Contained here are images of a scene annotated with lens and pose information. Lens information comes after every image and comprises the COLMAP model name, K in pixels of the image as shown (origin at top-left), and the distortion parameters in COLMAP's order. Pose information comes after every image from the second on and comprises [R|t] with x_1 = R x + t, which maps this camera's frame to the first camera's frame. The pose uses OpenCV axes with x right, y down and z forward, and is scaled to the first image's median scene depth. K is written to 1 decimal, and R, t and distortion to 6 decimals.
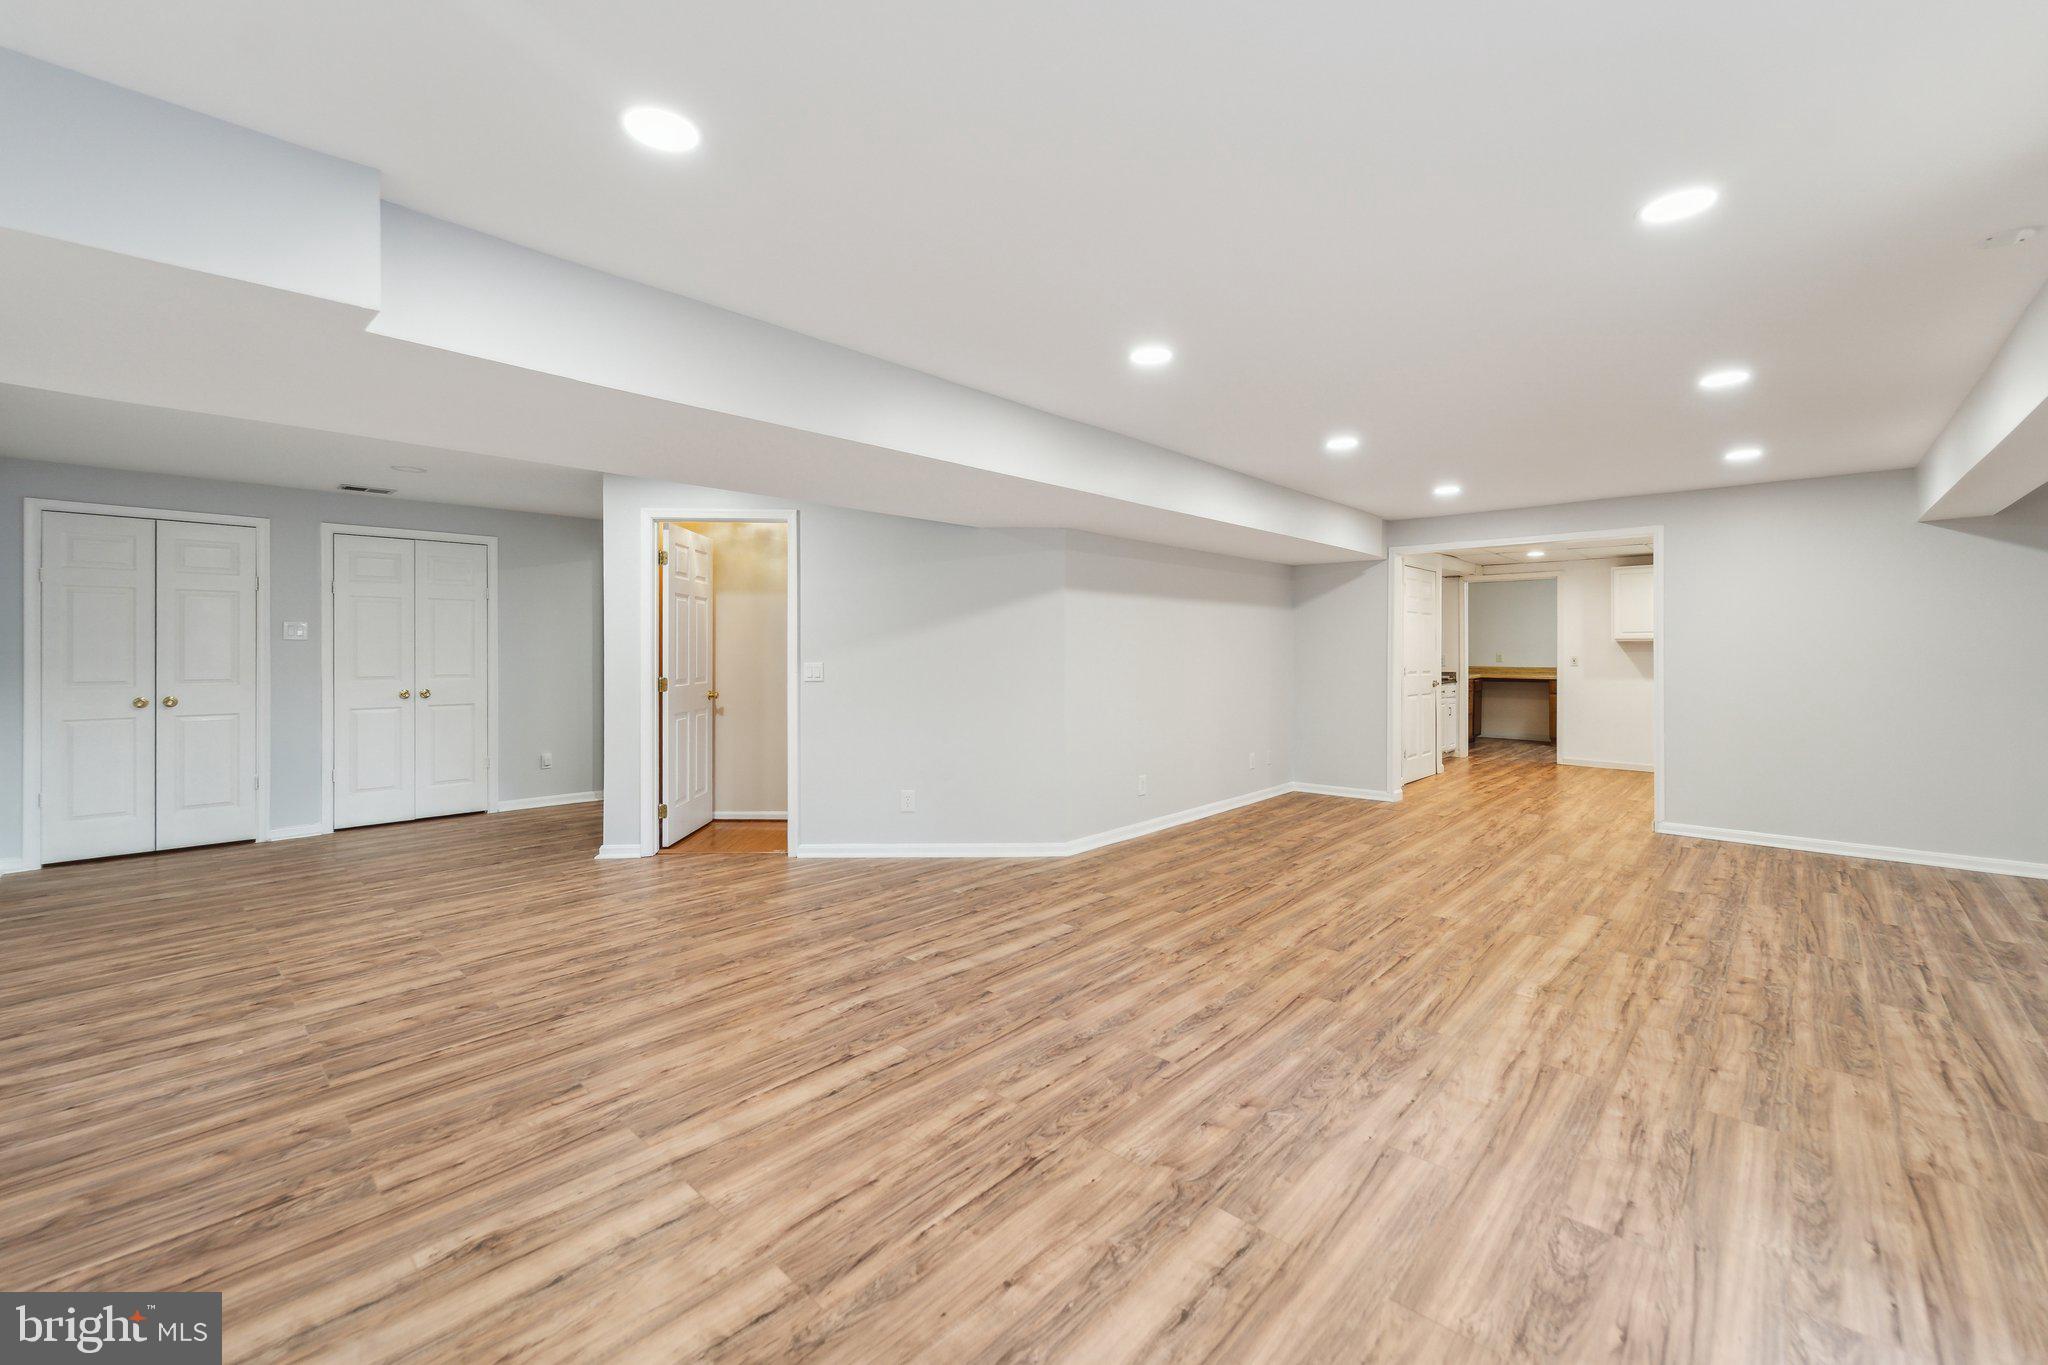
lens RADIAL K [[832.1, 0, 1035.4], [0, 832.1, 677.8], [0, 0, 1]] dist [0.001427, -0.001316]
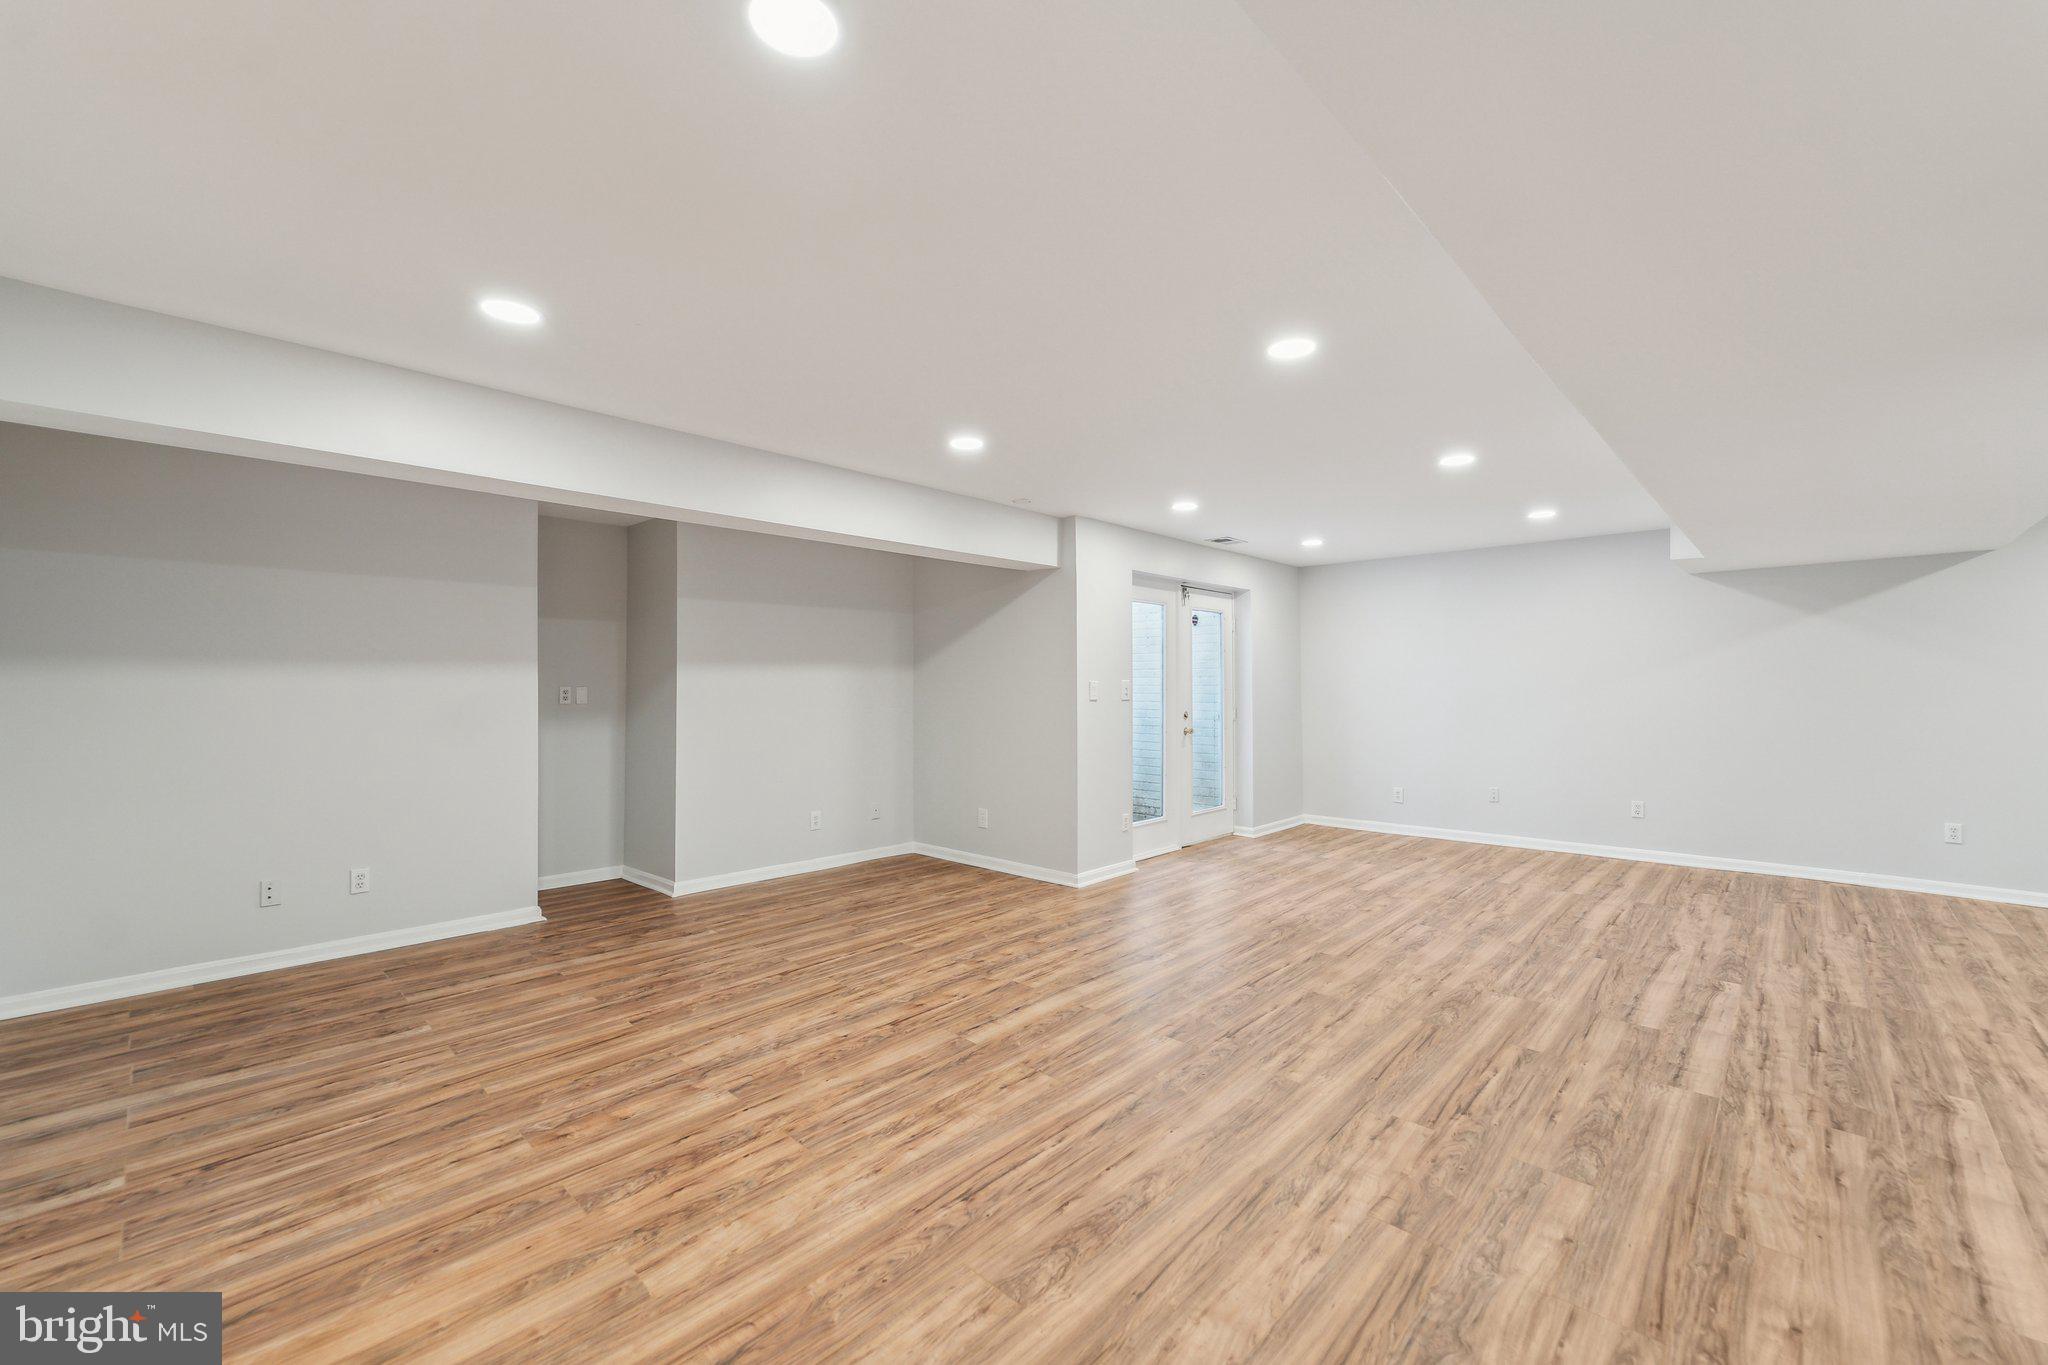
lens RADIAL K [[832.1, 0, 1035.4], [0, 832.1, 677.8], [0, 0, 1]] dist [0.001427, -0.001316]
pose [[-0.999954, 0.002626, 0.009171, 0.743402], [0.002876, 0.999622, 0.027340, -0.075152], [-0.009096, 0.027365, -0.999584, 2.149694]]
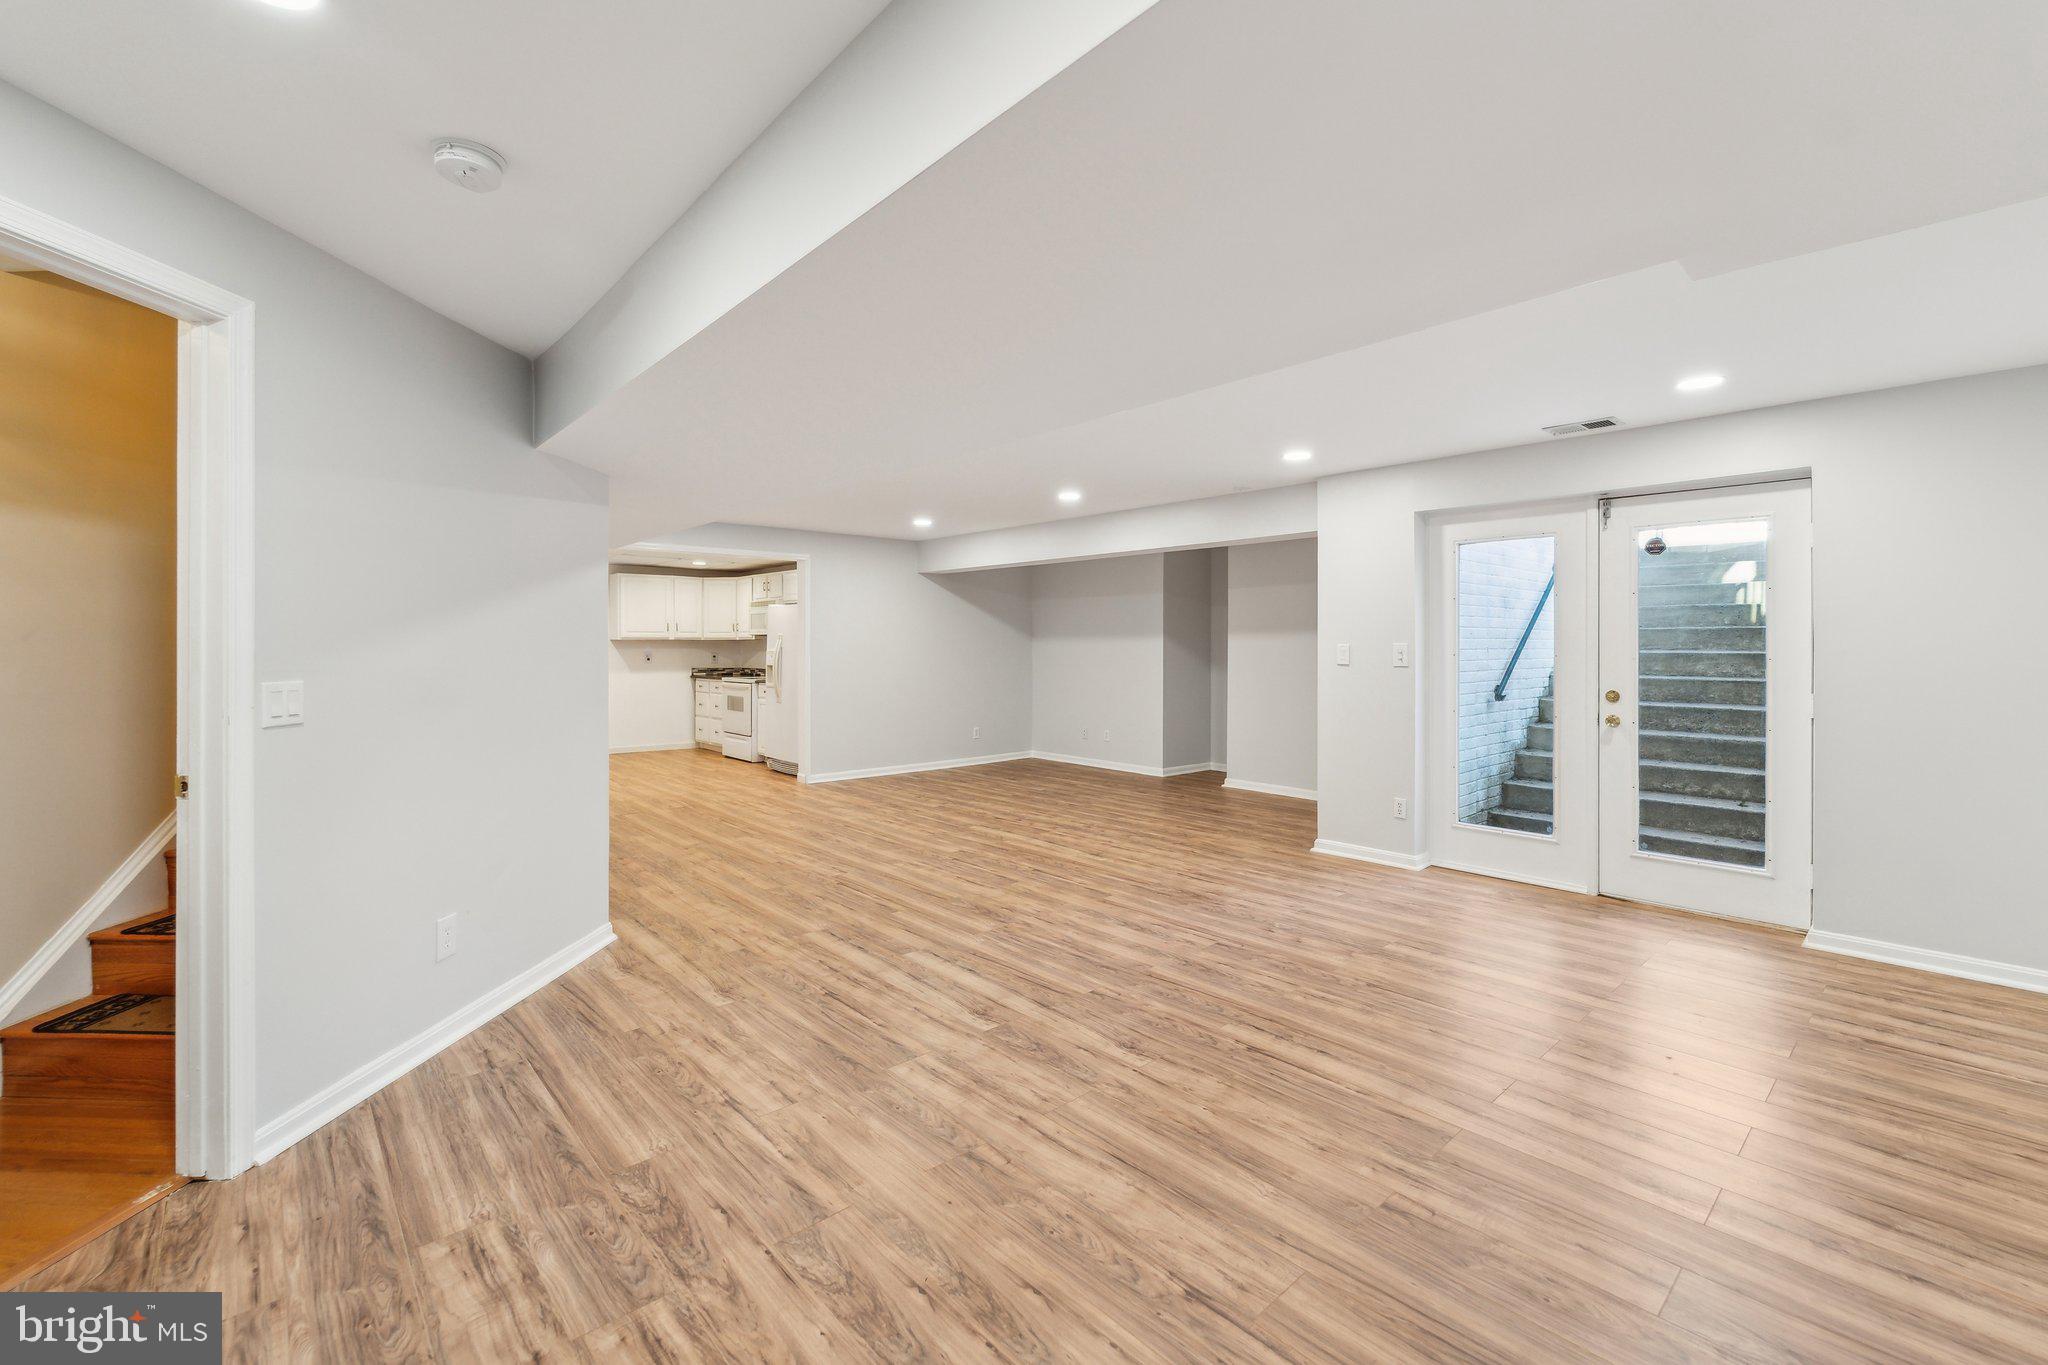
lens RADIAL K [[857.1, 0, 1012.8], [0, 857.1, 648.5], [0, 0, 1]] dist [0.000911, -0.000105]
pose [[0.110593, -0.001997, 0.993864, -1.035400], [0.031771, 0.999494, -0.001527, -0.031450], [-0.993358, 0.031745, 0.110600, 0.928187]]
